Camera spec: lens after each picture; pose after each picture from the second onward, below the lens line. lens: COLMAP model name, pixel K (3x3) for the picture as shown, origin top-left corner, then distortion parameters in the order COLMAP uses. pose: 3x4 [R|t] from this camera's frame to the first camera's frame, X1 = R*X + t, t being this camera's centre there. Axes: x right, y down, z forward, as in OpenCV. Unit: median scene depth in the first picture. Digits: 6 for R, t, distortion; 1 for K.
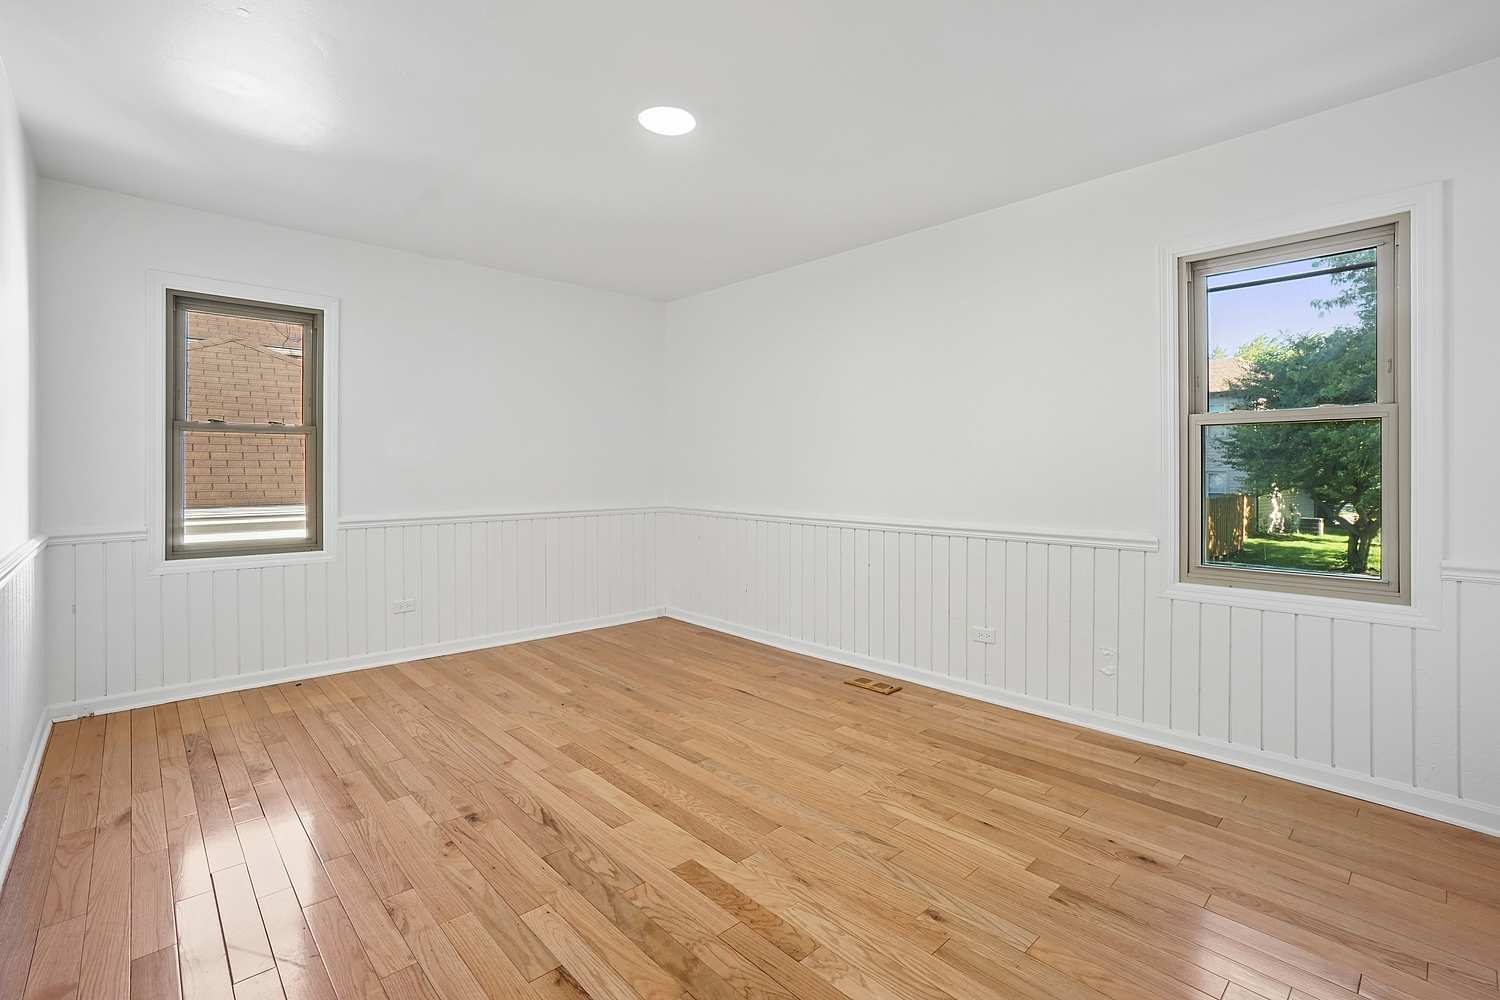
lens RADIAL K [[673.2, 0, 747.8], [0, 673.2, 469.6], [0, 0, 1]] dist [-0.017964, 0.007301]
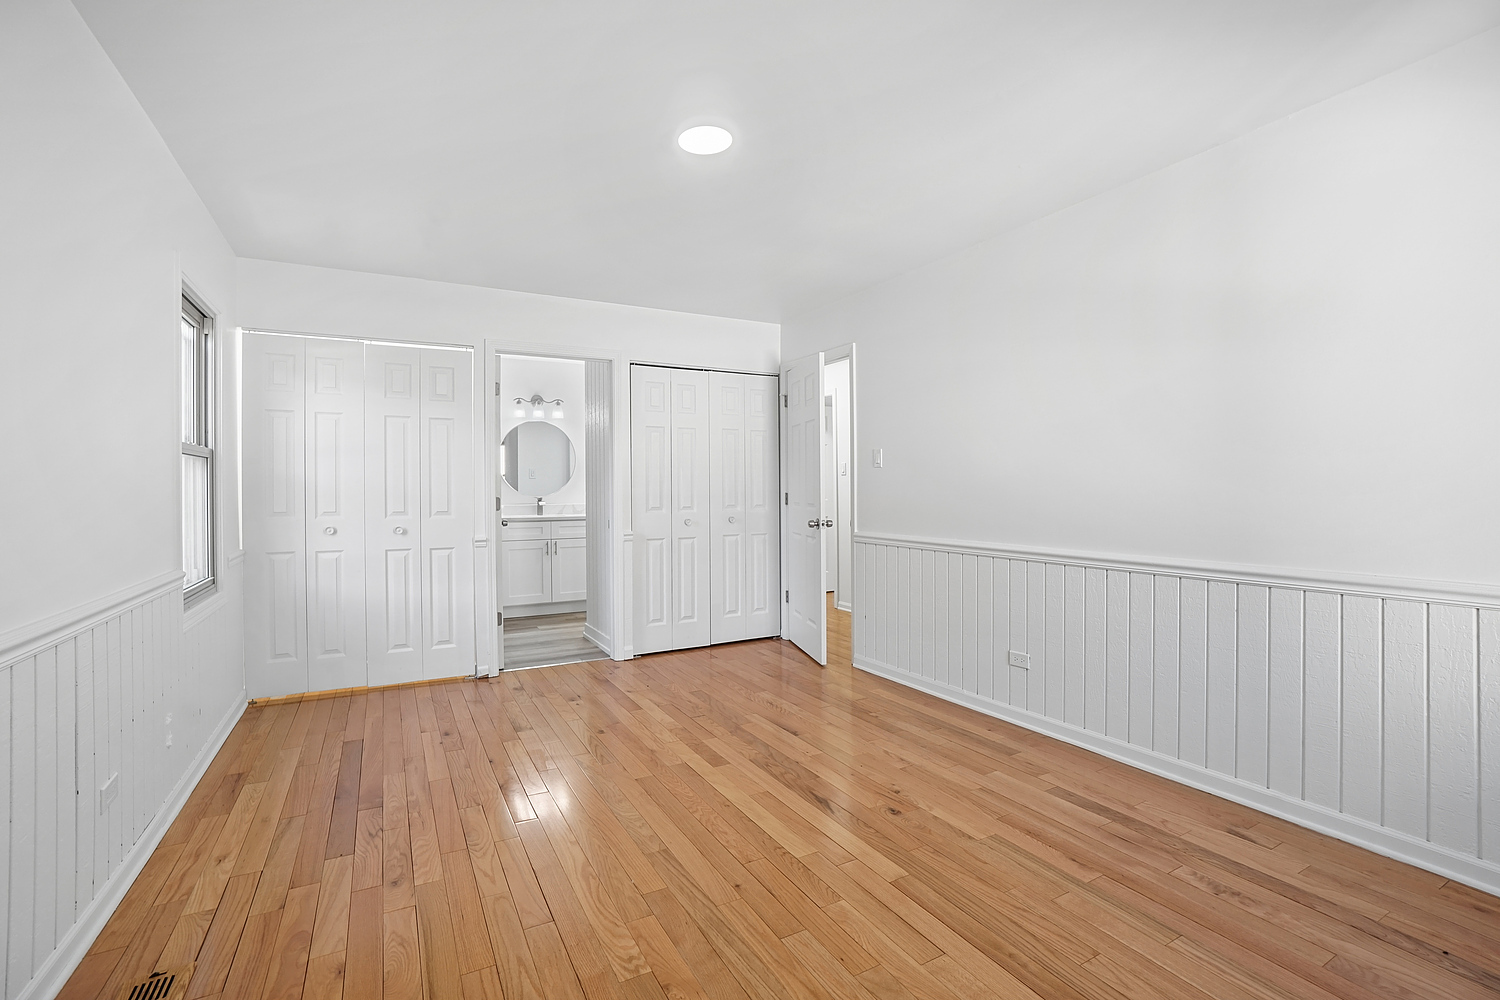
lens RADIAL K [[673.2, 0, 749.7], [0, 673.2, 495.8], [0, 0, 1]] dist [-0.017964, 0.007301]
pose [[-0.969413, 0.002942, 0.245418, -0.463858], [0.005405, 0.999942, 0.009362, -0.003111], [-0.245377, 0.010402, -0.969372, 2.153630]]
